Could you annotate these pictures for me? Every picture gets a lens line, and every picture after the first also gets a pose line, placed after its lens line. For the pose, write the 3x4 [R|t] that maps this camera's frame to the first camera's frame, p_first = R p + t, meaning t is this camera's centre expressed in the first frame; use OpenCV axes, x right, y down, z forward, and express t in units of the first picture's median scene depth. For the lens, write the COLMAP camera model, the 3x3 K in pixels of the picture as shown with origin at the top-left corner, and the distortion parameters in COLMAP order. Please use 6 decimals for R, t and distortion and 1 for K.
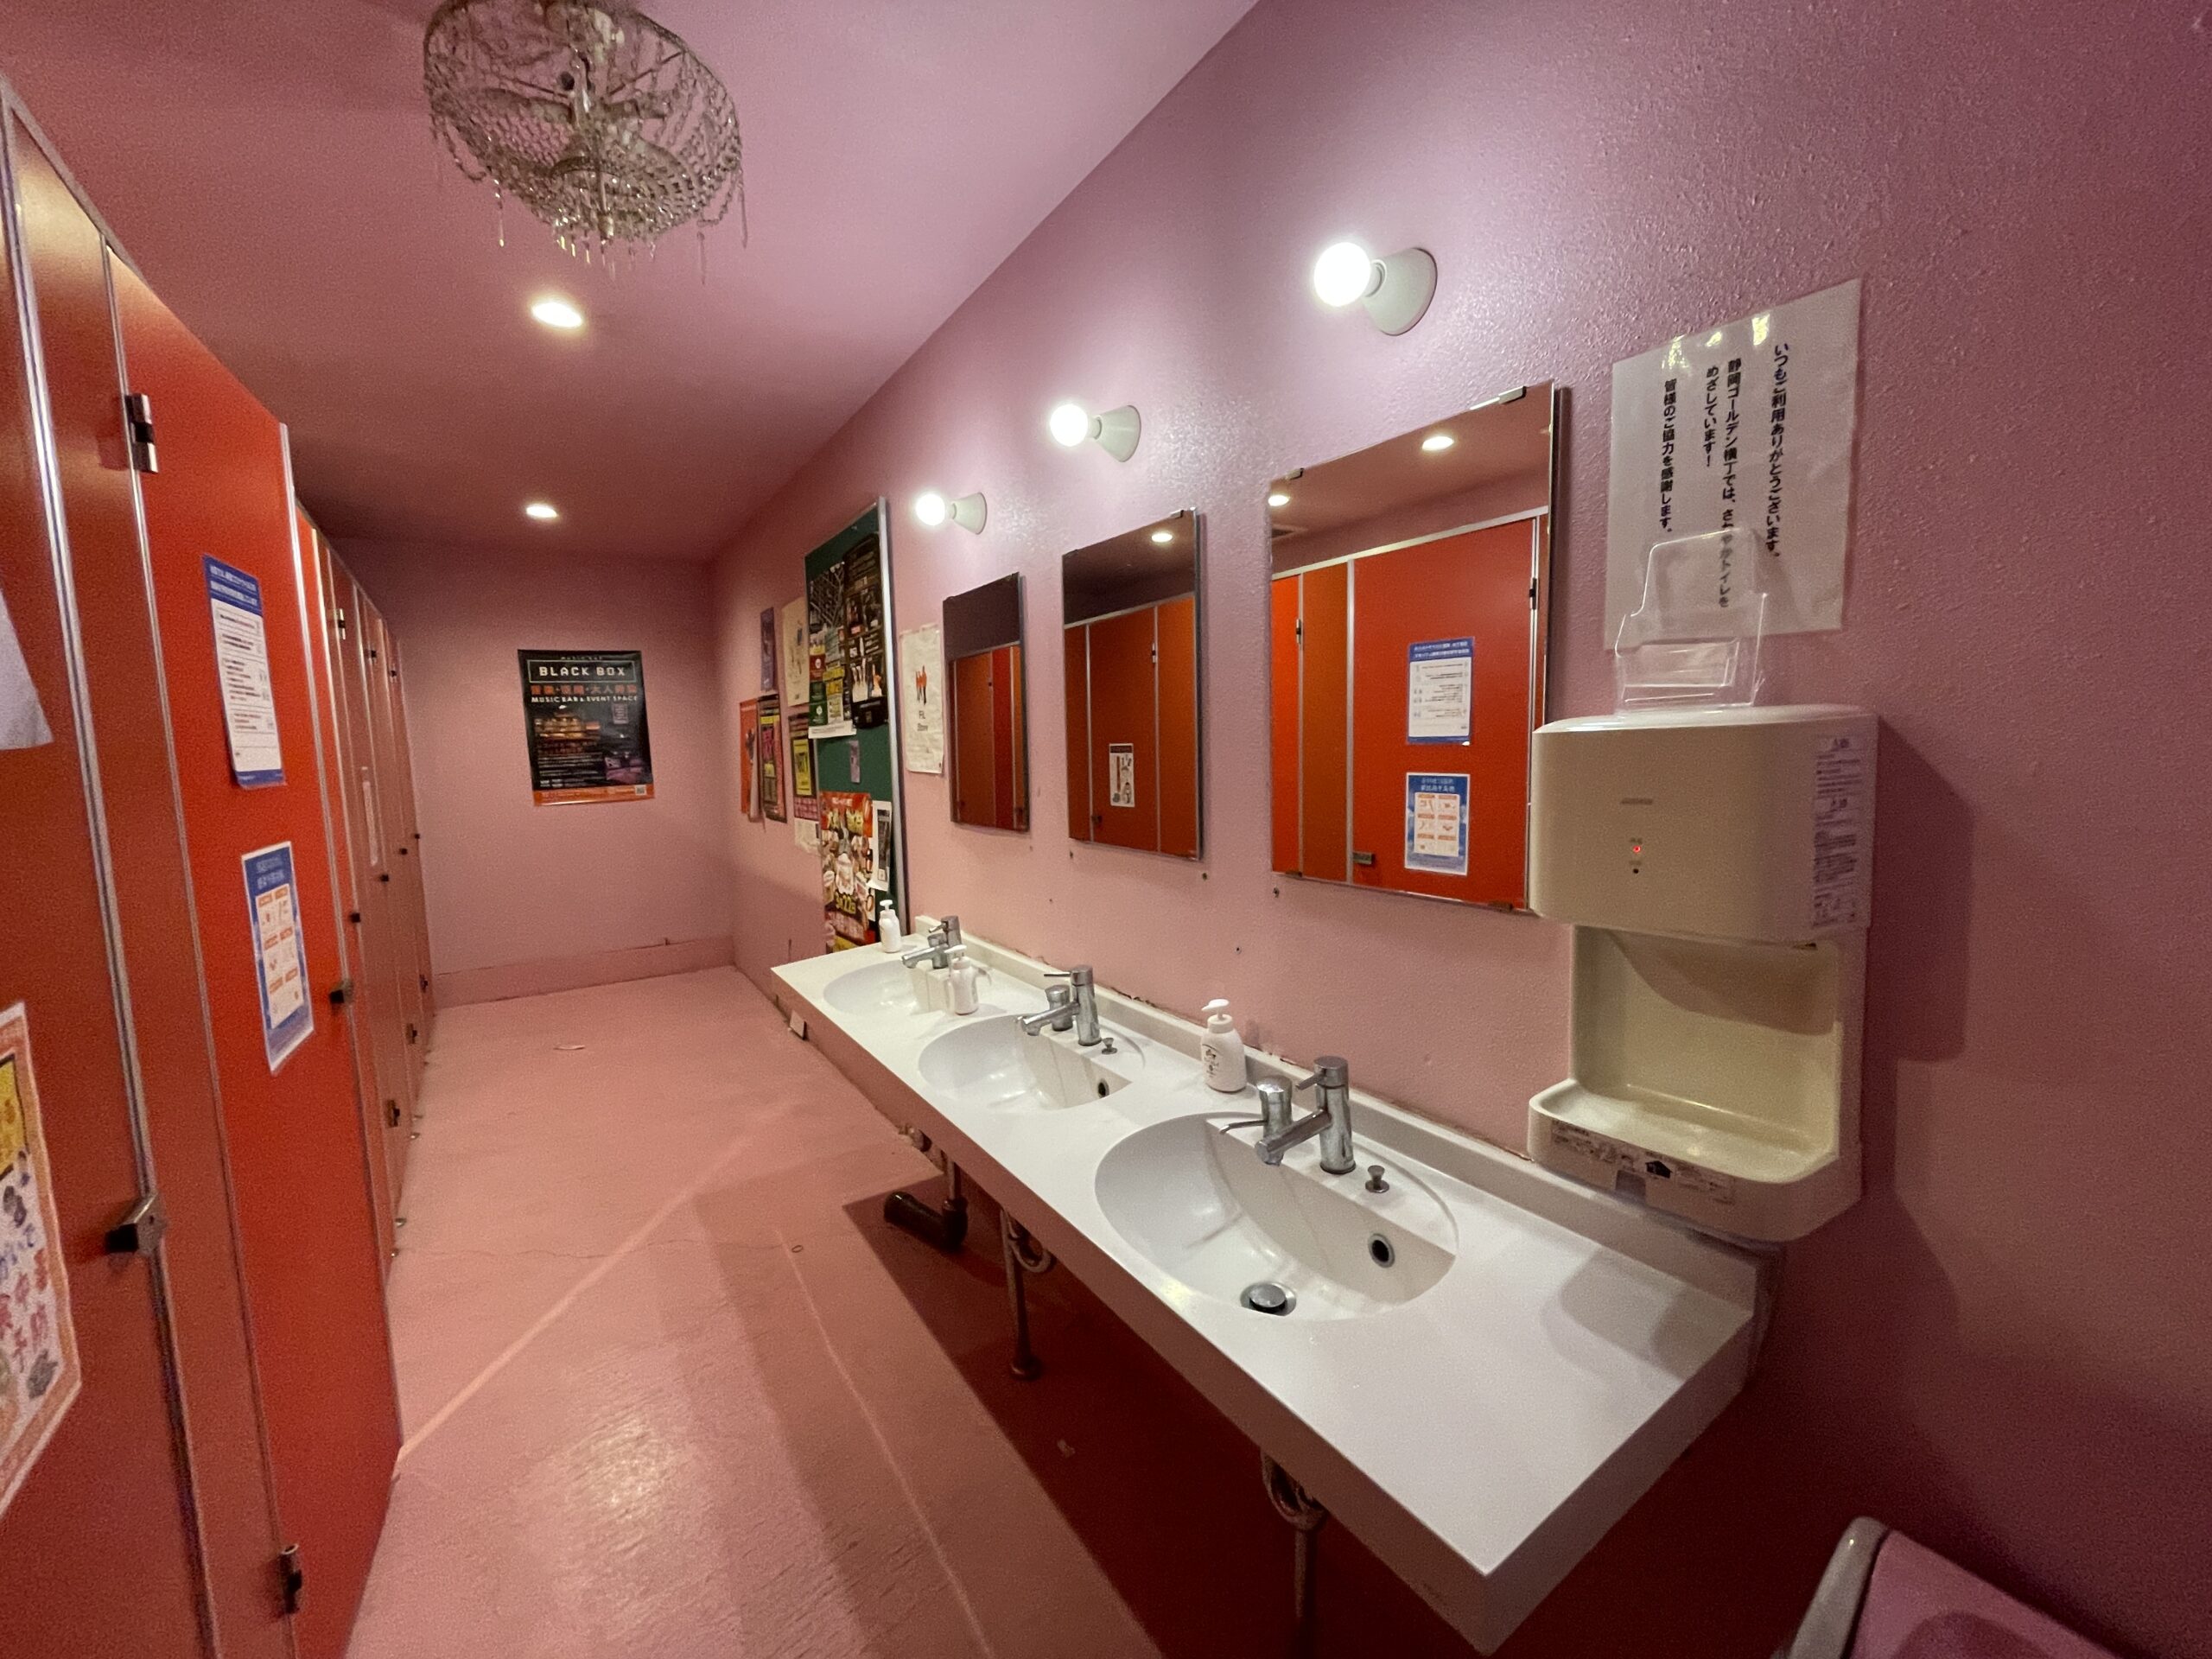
lens RADIAL K [[897.6, 0, 1106.0], [0, 897.6, 829.5], [0, 0, 1]] dist [-0.001769, -0.000521]
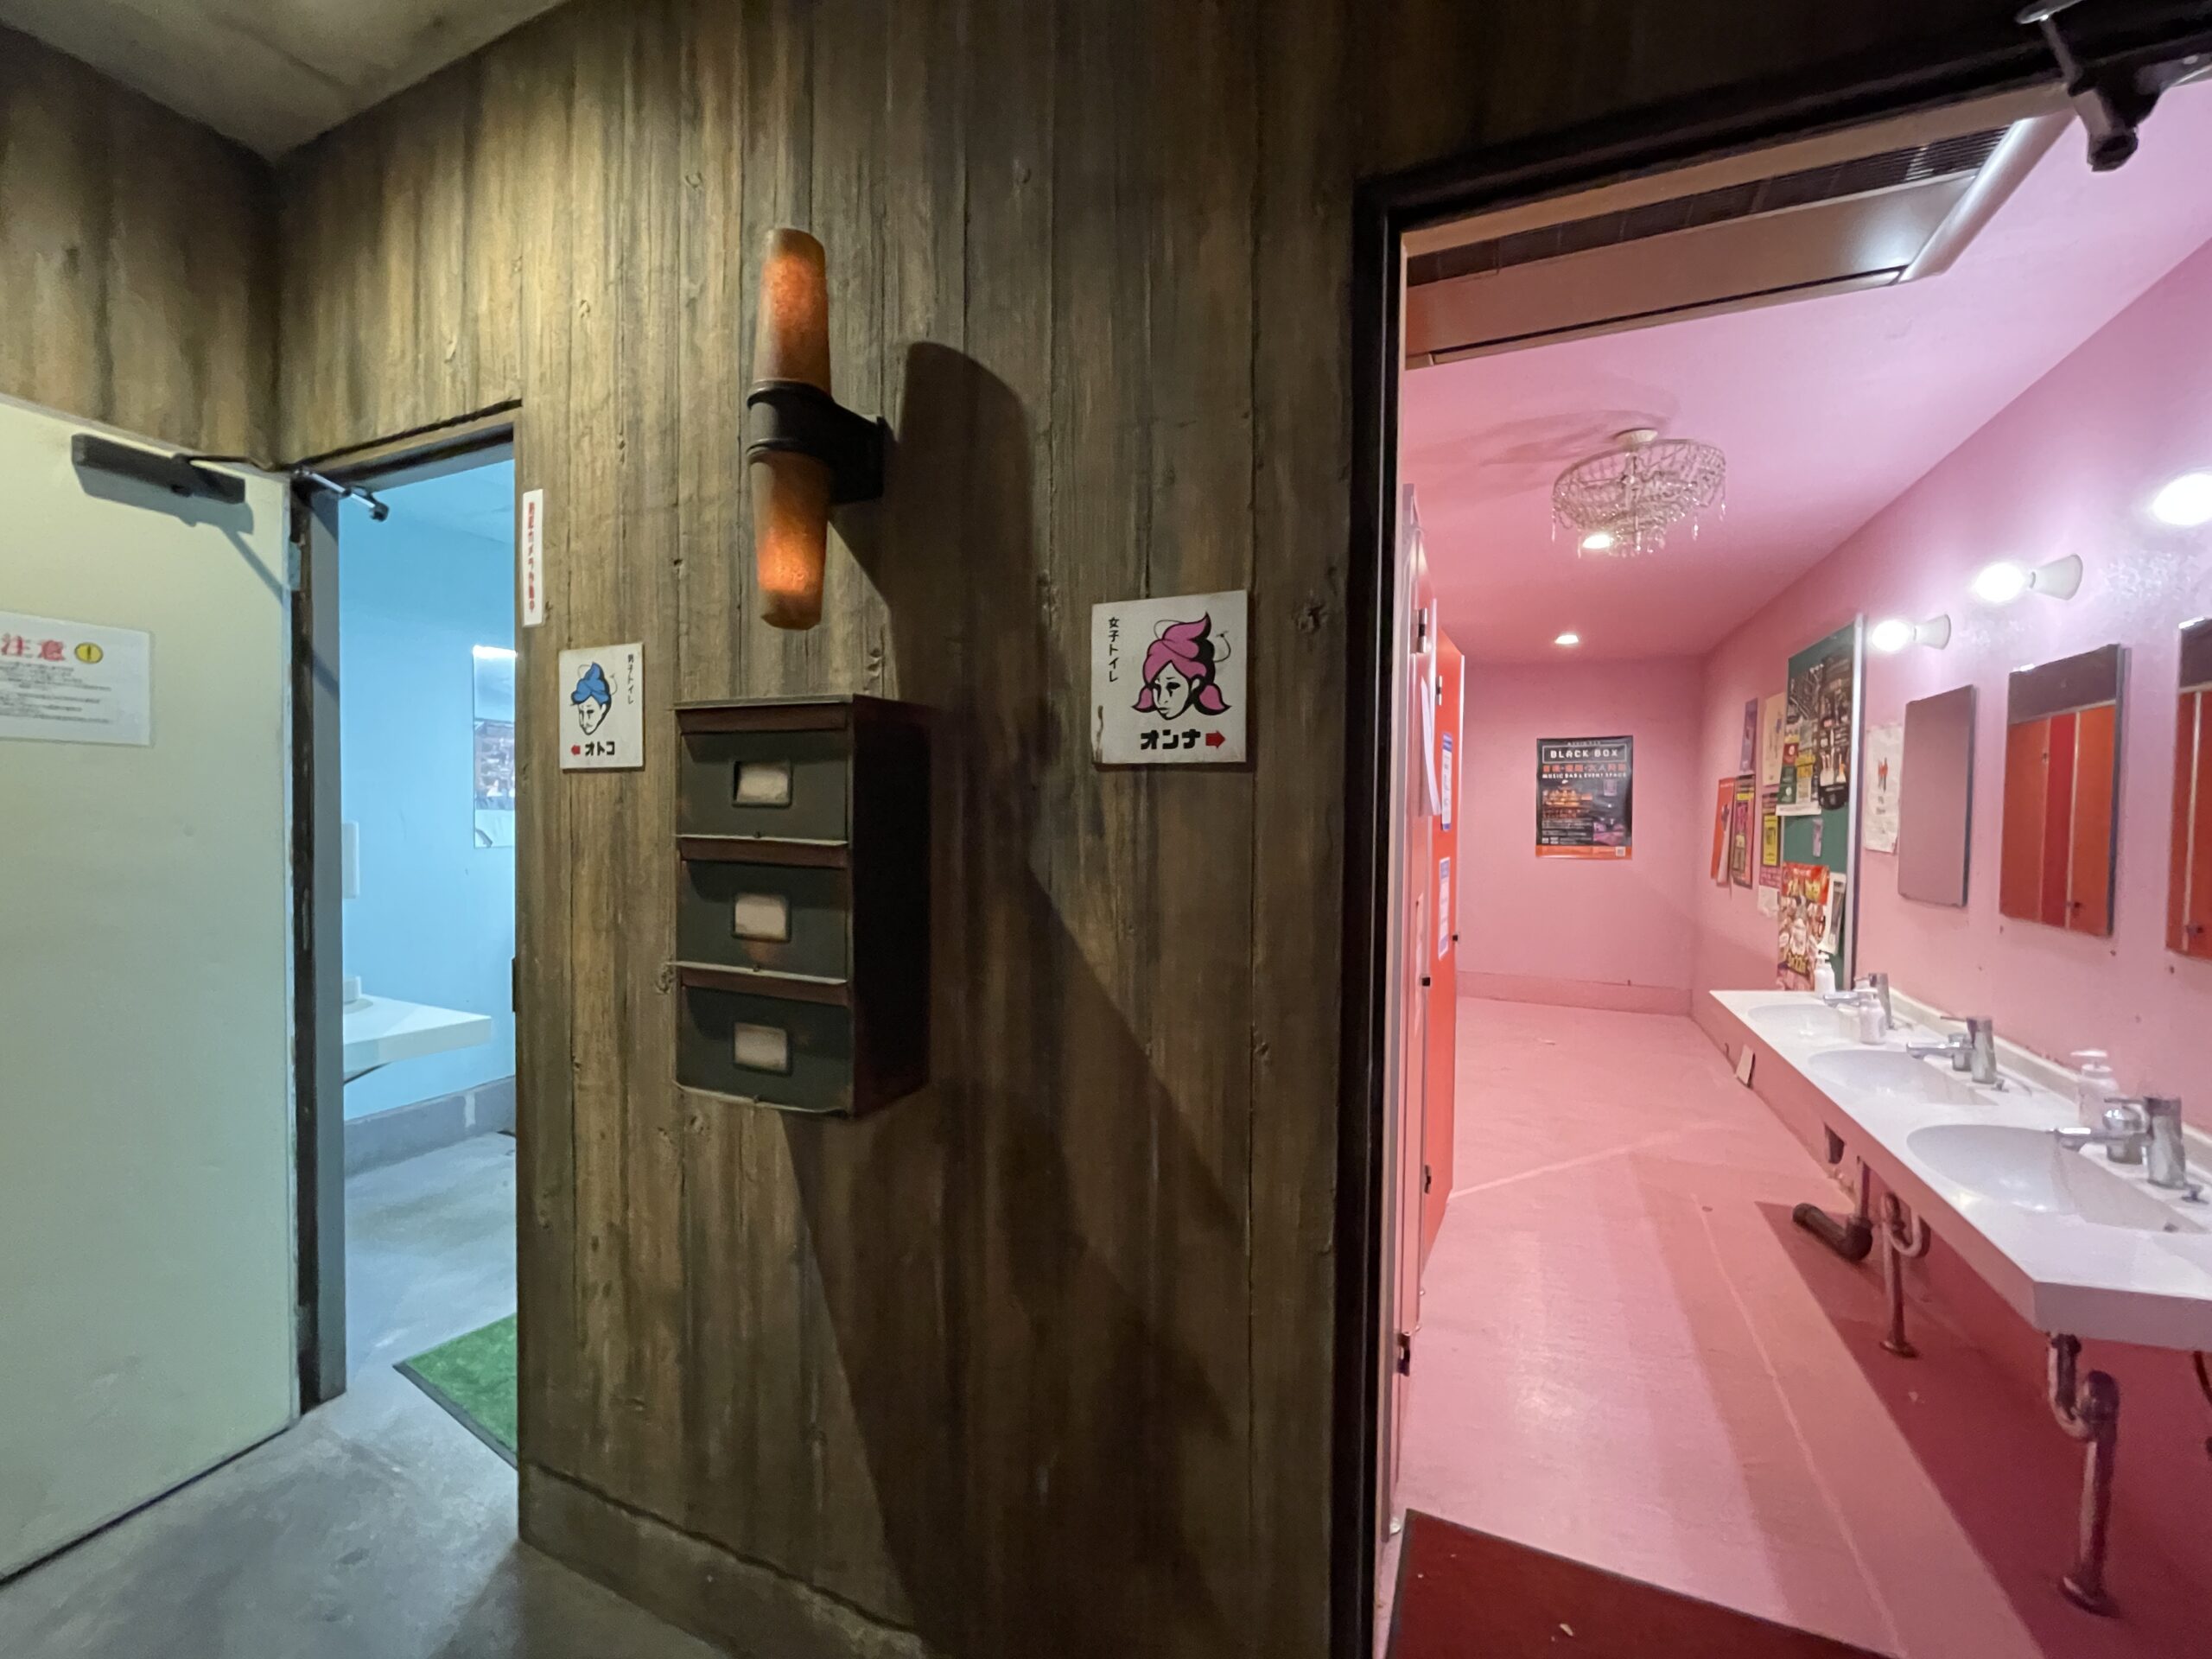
lens RADIAL K [[897.6, 0, 1106.0], [0, 897.6, 829.5], [0, 0, 1]] dist [-0.001769, -0.000521]
pose [[0.539720, 0.053313, -0.840155, 0.182956], [-0.112436, 0.993617, -0.009179, 0.025178], [0.834302, 0.099417, 0.542269, -0.358078]]
